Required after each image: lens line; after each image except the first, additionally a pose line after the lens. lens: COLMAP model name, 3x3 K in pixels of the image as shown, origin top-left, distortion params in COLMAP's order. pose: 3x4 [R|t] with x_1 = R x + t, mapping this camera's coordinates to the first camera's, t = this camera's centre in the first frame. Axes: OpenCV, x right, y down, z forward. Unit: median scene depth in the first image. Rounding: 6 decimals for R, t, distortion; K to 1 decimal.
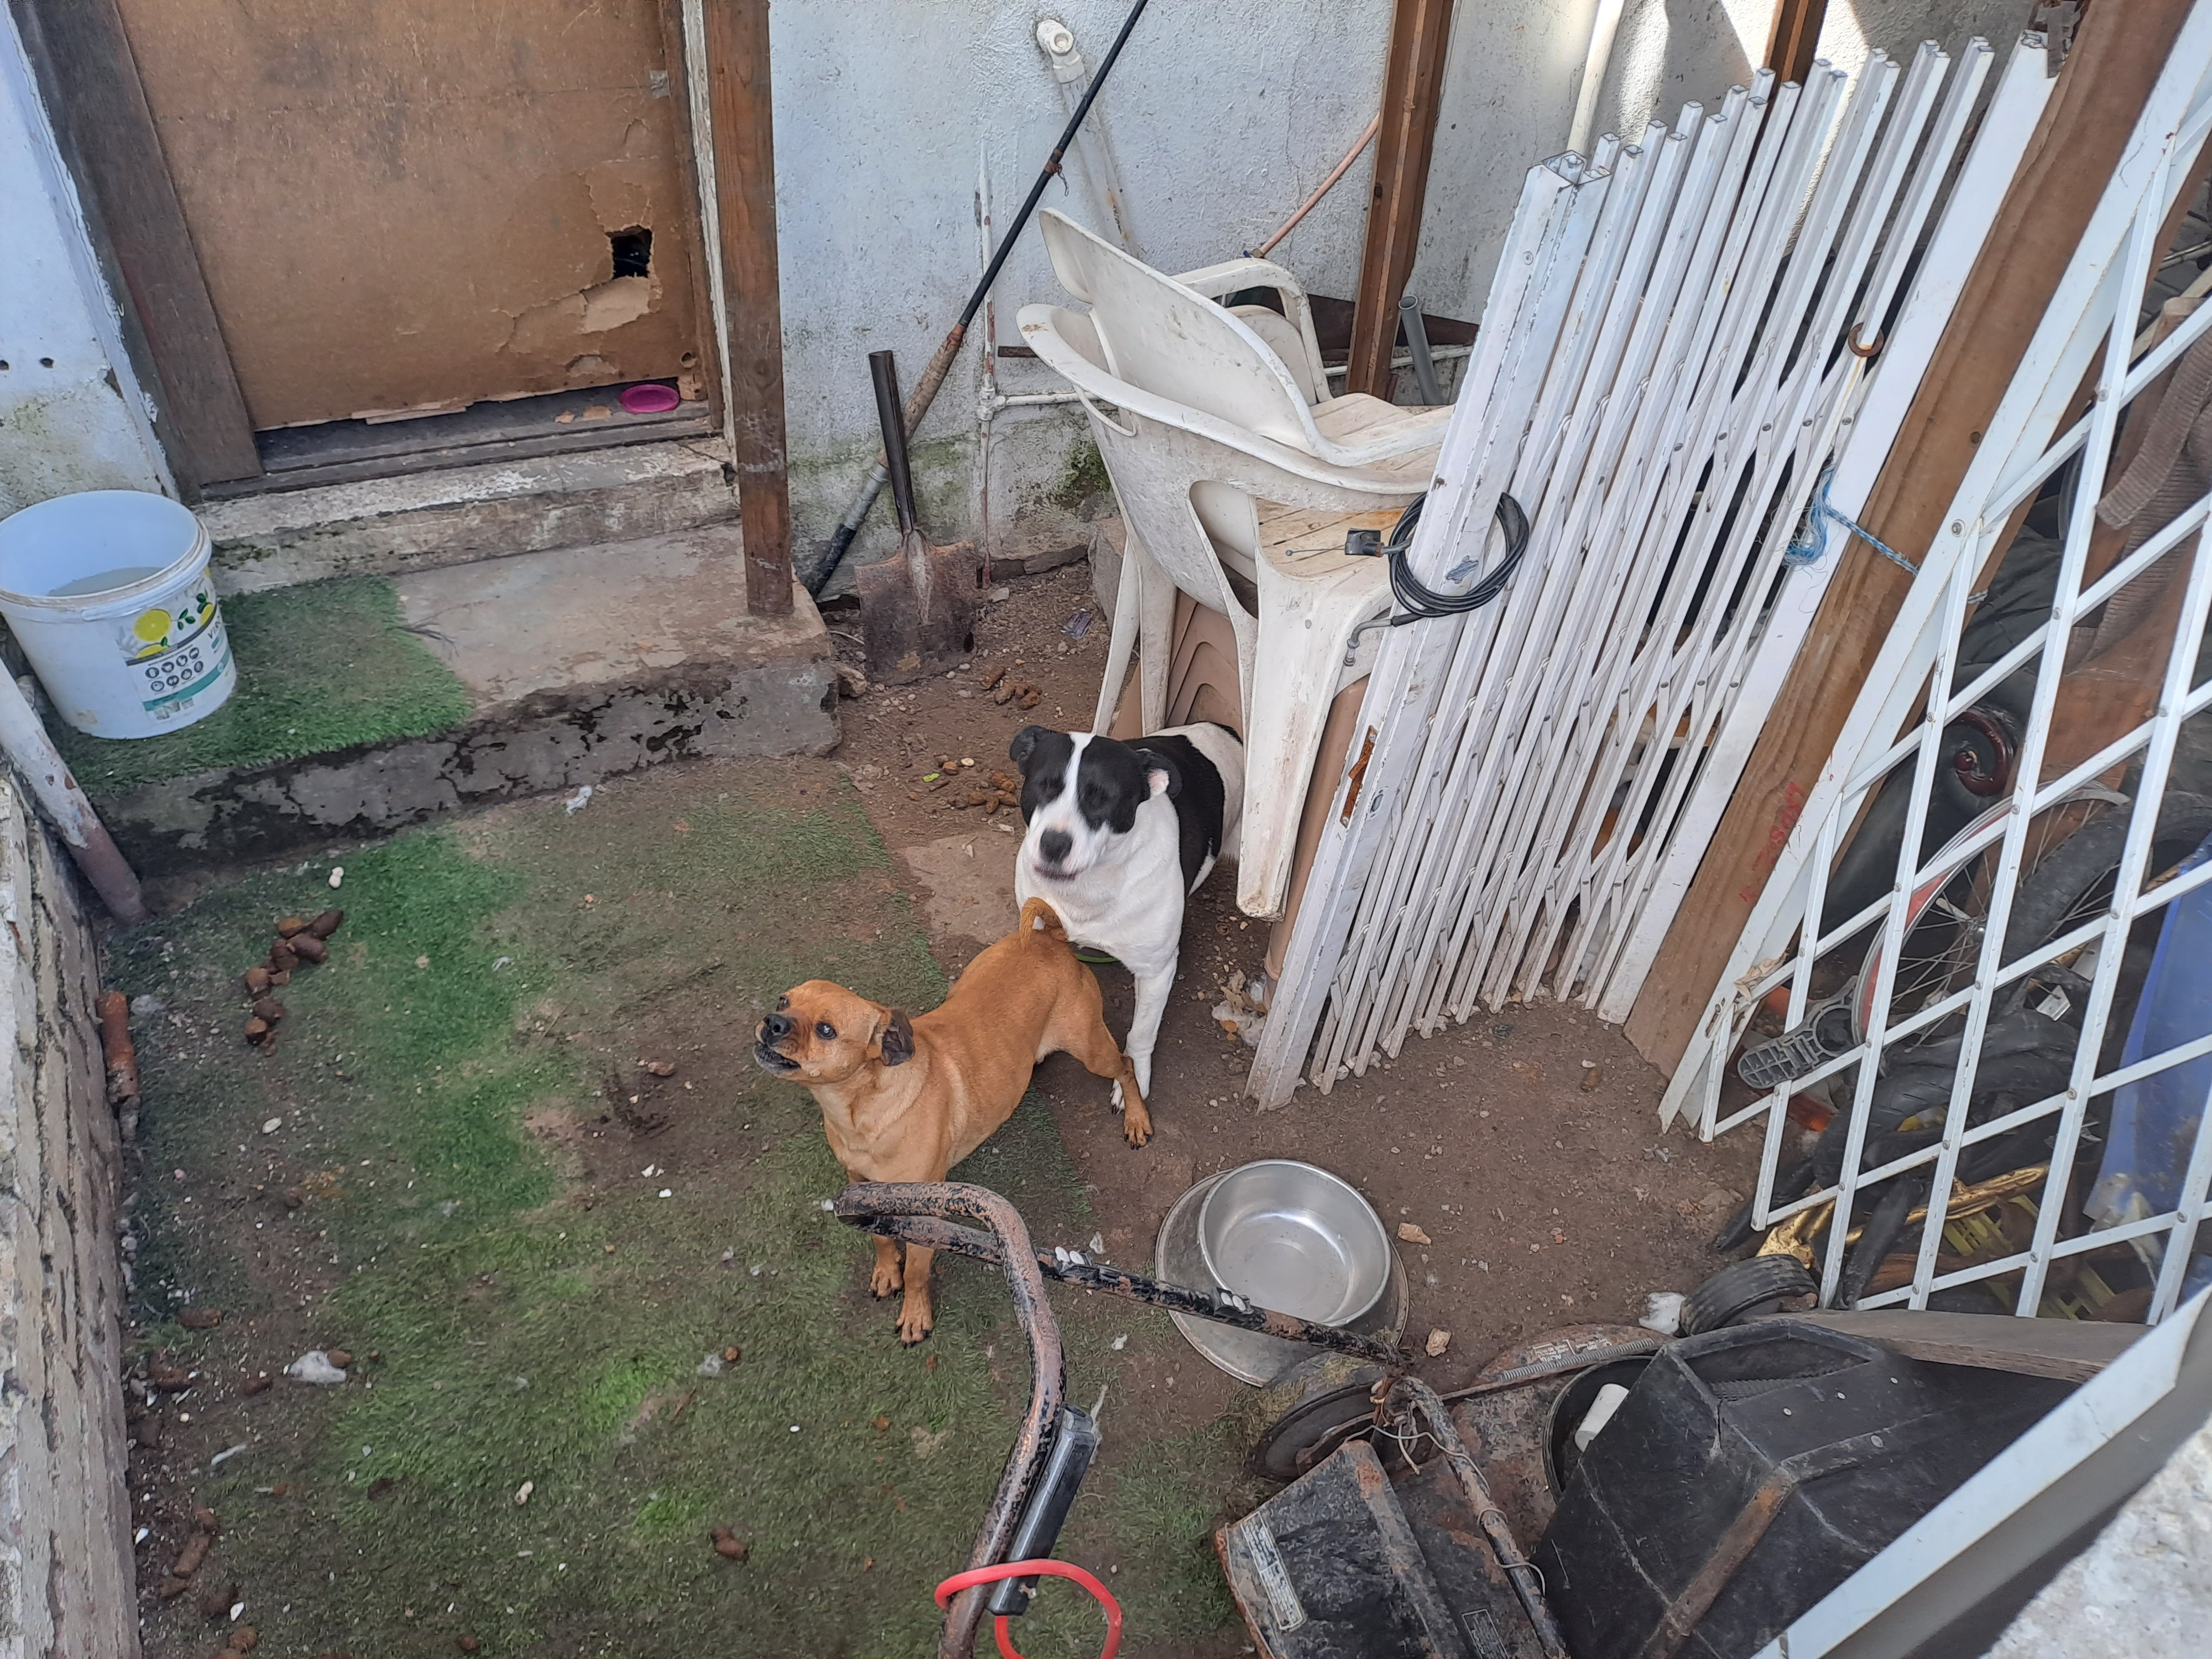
lens RADIAL K [[1620.5, 0, 1120.0], [0, 1620.5, 872.4], [0, 0, 1]] dist [0.077638, -0.080715]
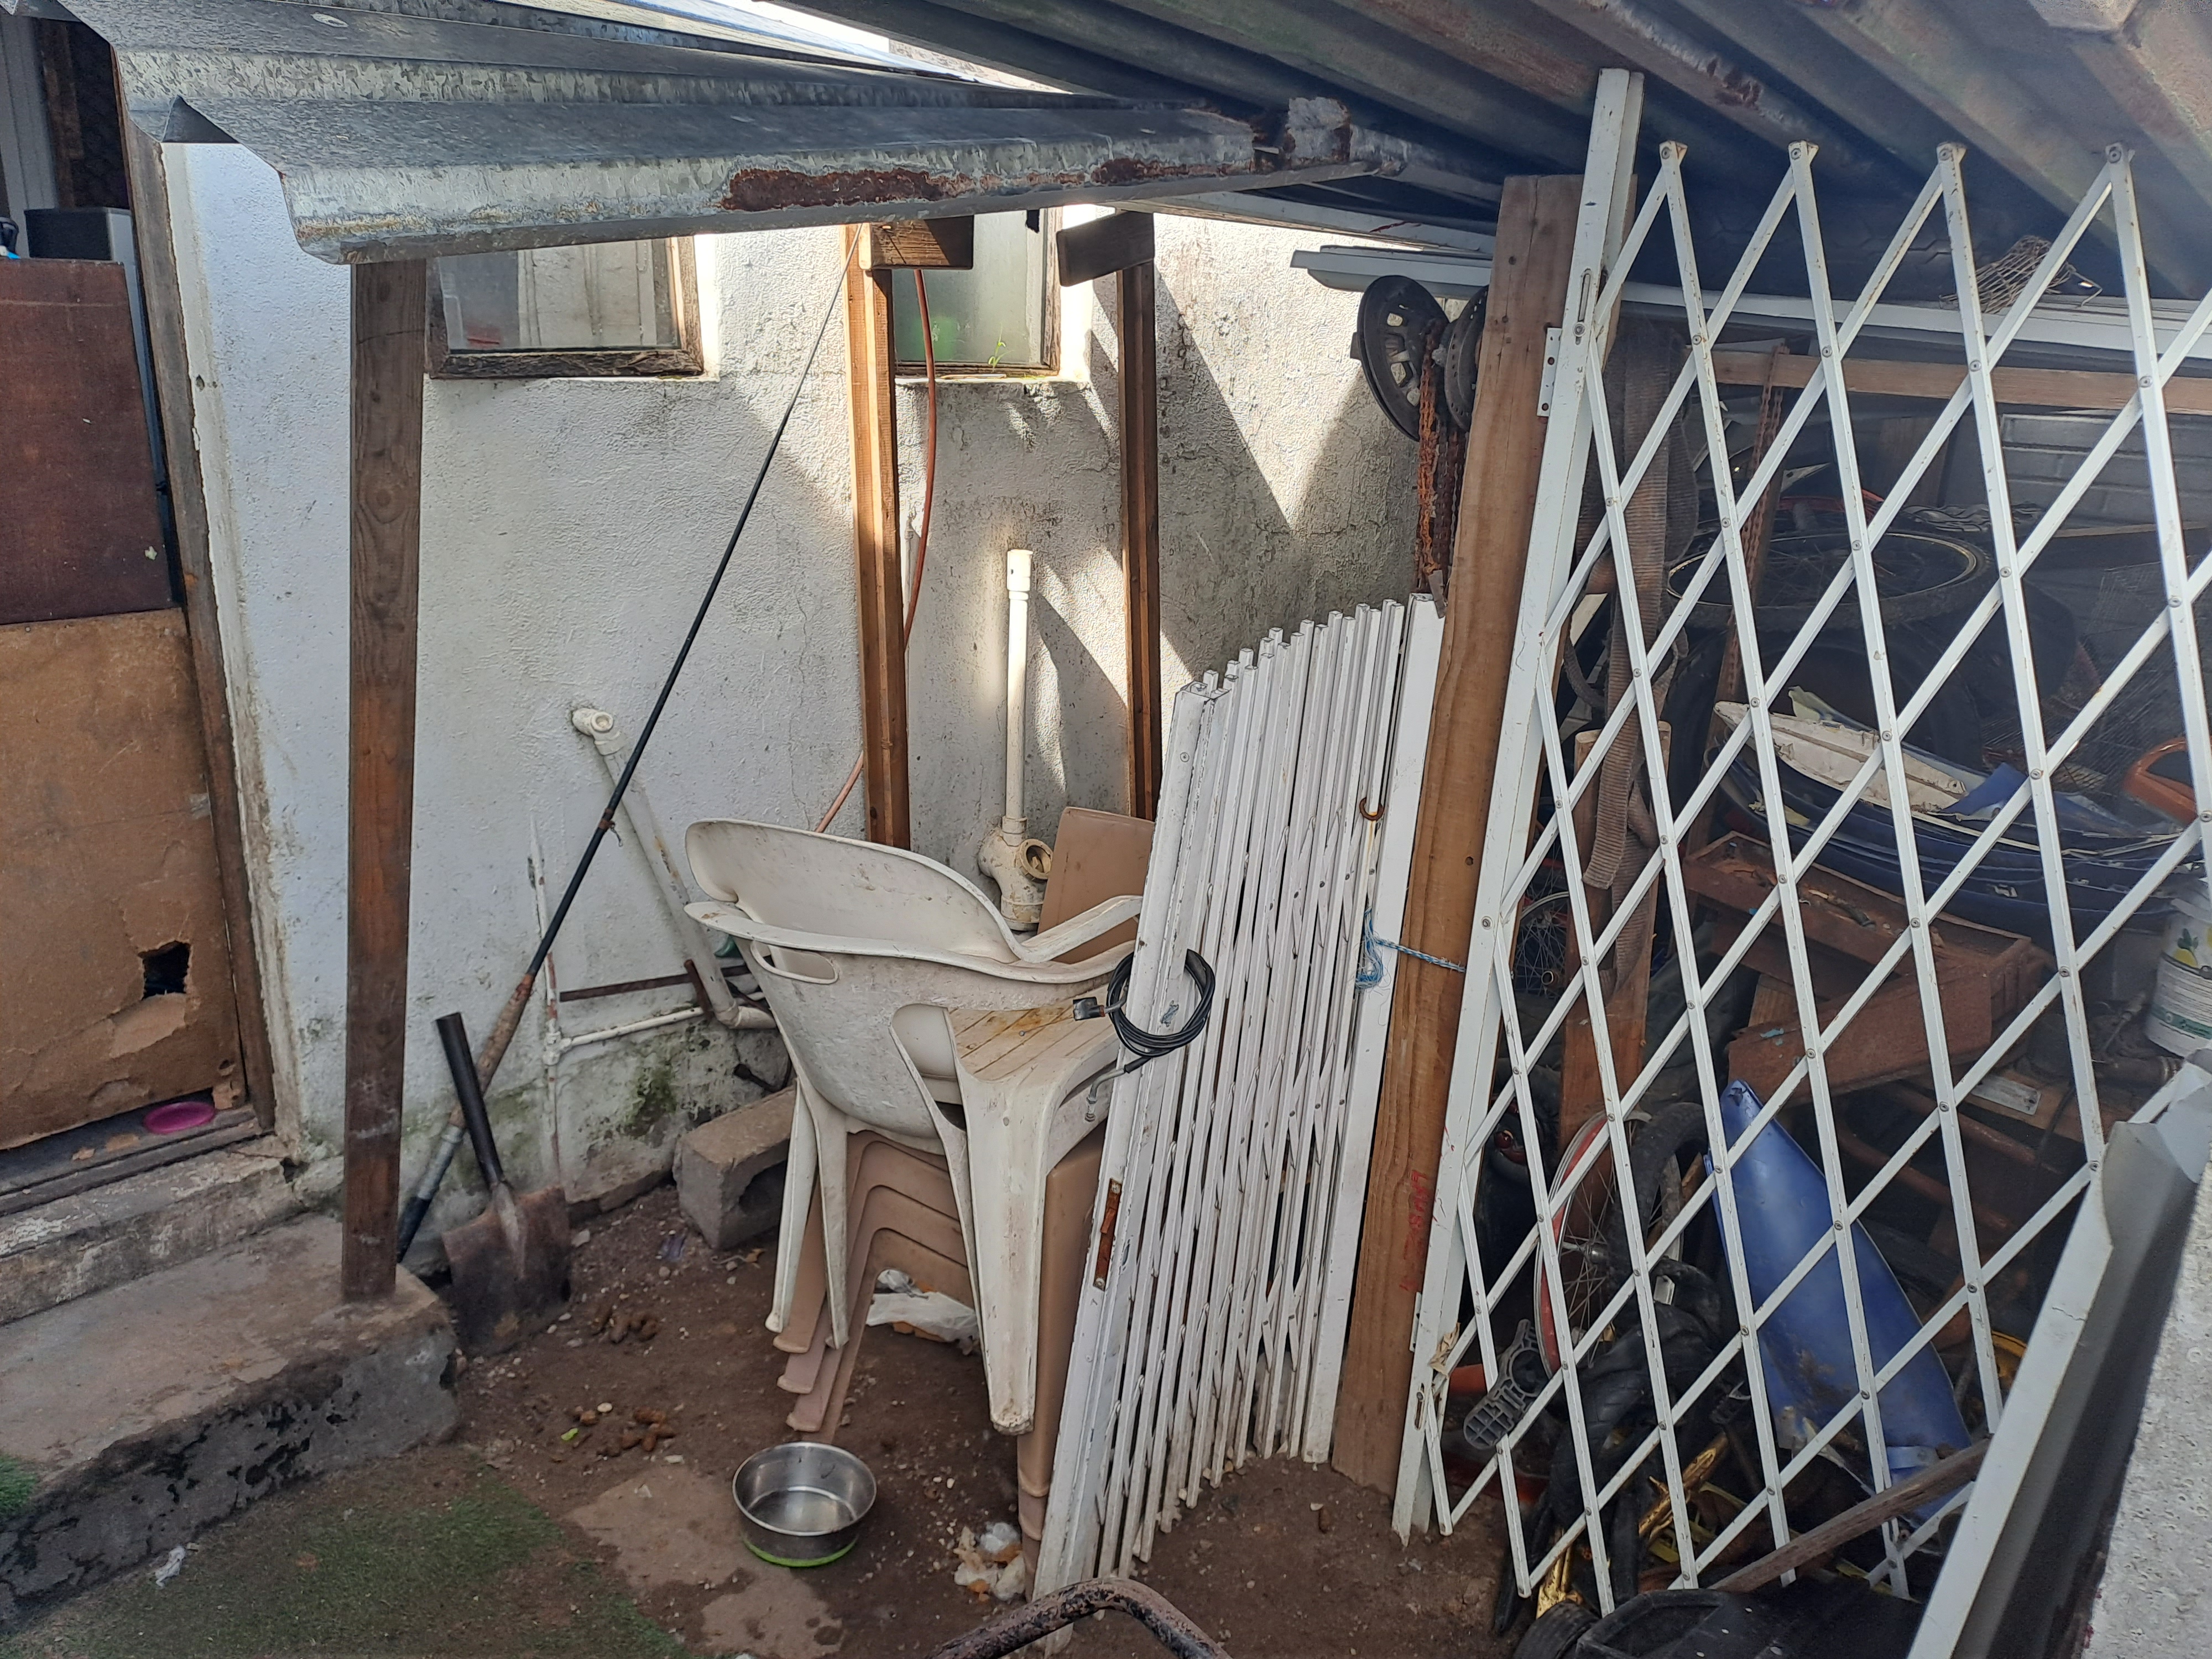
lens RADIAL K [[1620.5, 0, 1102.2], [0, 1620.5, 846.7], [0, 0, 1]] dist [0.077638, -0.080715]
pose [[0.908438, -0.150021, 0.390173, -0.168323], [0.295232, 0.891047, -0.344780, 0.059098], [-0.295938, 0.428402, 0.853752, -0.026717]]
